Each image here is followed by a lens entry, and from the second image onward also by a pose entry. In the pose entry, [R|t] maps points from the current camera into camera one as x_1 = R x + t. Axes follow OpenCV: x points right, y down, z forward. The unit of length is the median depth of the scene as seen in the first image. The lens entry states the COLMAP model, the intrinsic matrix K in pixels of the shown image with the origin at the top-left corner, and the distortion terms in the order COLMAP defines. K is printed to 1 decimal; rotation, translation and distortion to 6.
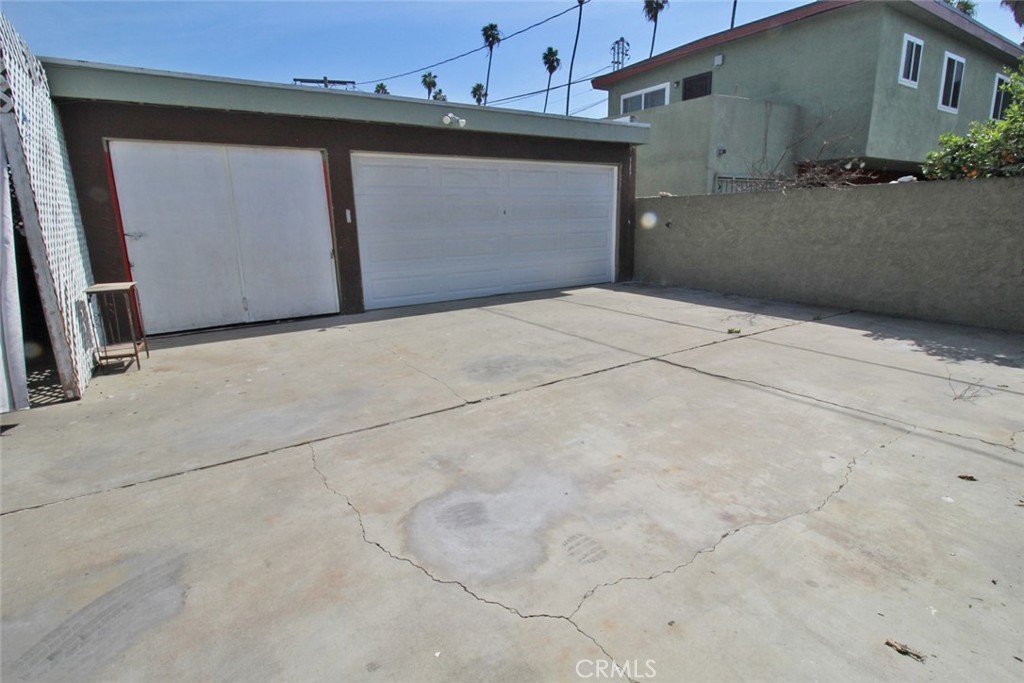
lens RADIAL K [[541.0, 0, 508.4], [0, 541.0, 341.0], [0, 0, 1]] dist [0.003603, 0.000127]
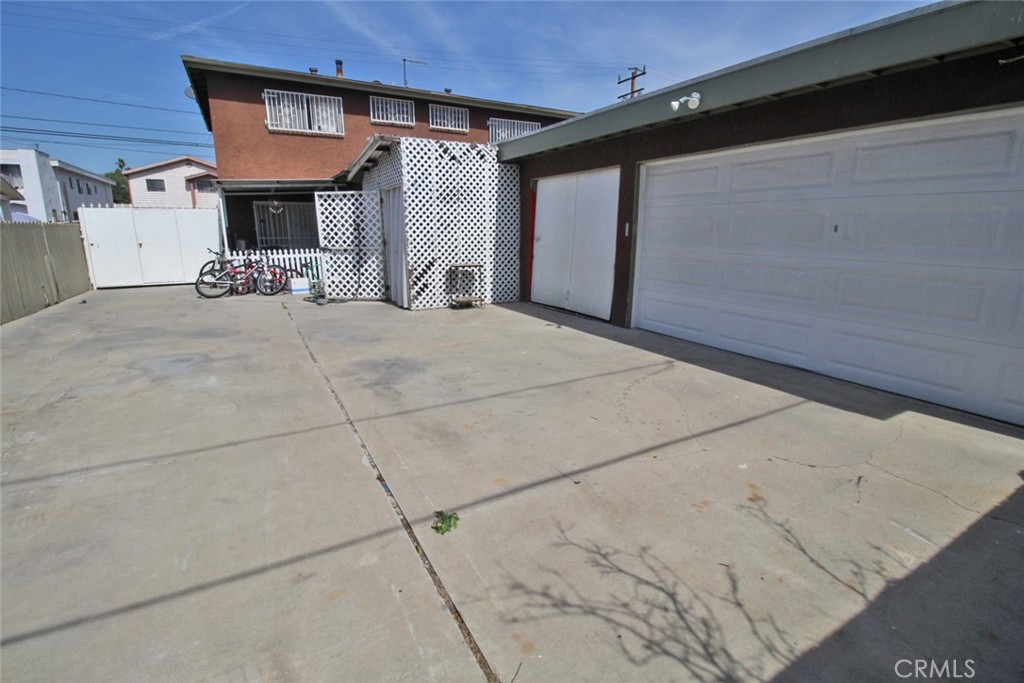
lens RADIAL K [[479.8, 0, 509.1], [0, 479.8, 340.9], [0, 0, 1]] dist [-0.010777, -0.000870]
pose [[-0.104736, 0.246550, -0.963454, 0.848425], [-0.223062, 0.938275, 0.264355, -0.301006], [0.969161, 0.242597, -0.043276, 1.183965]]
